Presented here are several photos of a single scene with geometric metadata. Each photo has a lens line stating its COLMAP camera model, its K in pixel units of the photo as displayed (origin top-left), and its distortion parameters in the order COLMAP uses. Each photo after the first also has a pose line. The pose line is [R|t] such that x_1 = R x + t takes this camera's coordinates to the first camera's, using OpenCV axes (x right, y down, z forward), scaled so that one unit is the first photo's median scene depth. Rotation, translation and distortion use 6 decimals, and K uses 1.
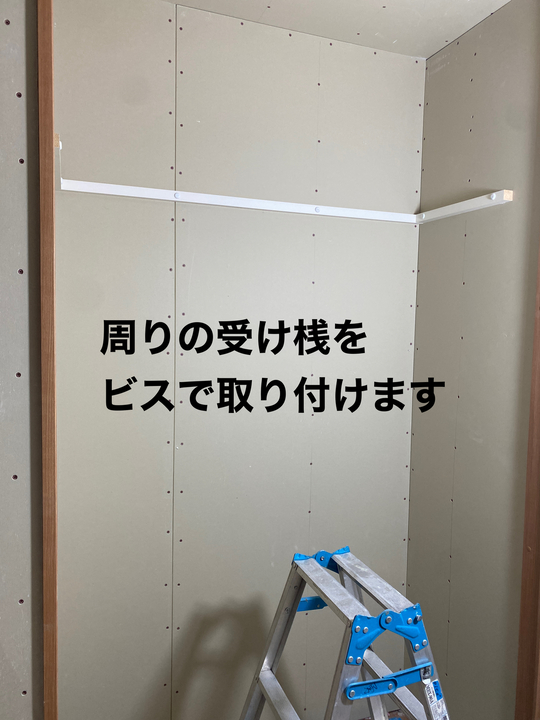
lens RADIAL K [[545.7, 0, 268.1], [0, 545.7, 359.8], [0, 0, 1]] dist [0.011440, 0.004865]
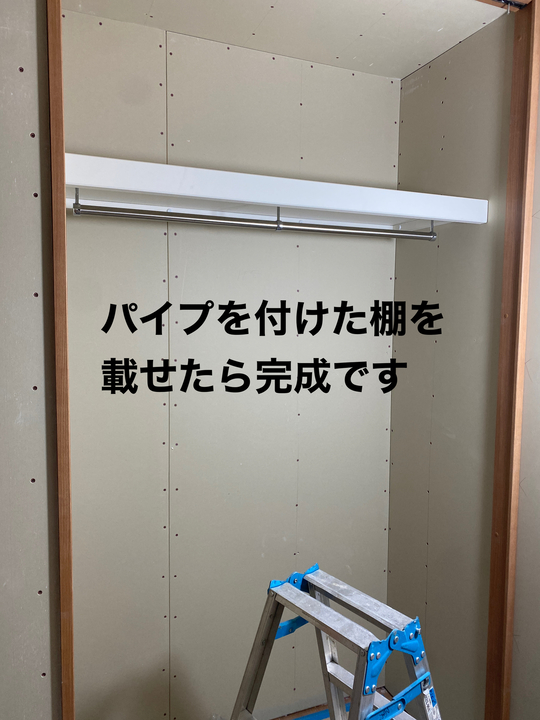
lens RADIAL K [[545.7, 0, 271.1], [0, 545.7, 360.1], [0, 0, 1]] dist [0.011440, 0.004865]
pose [[0.999207, -0.012489, 0.037799, -0.020116], [0.012047, 0.999857, 0.011899, -0.034488], [-0.037942, -0.011434, 0.999215, -0.113301]]
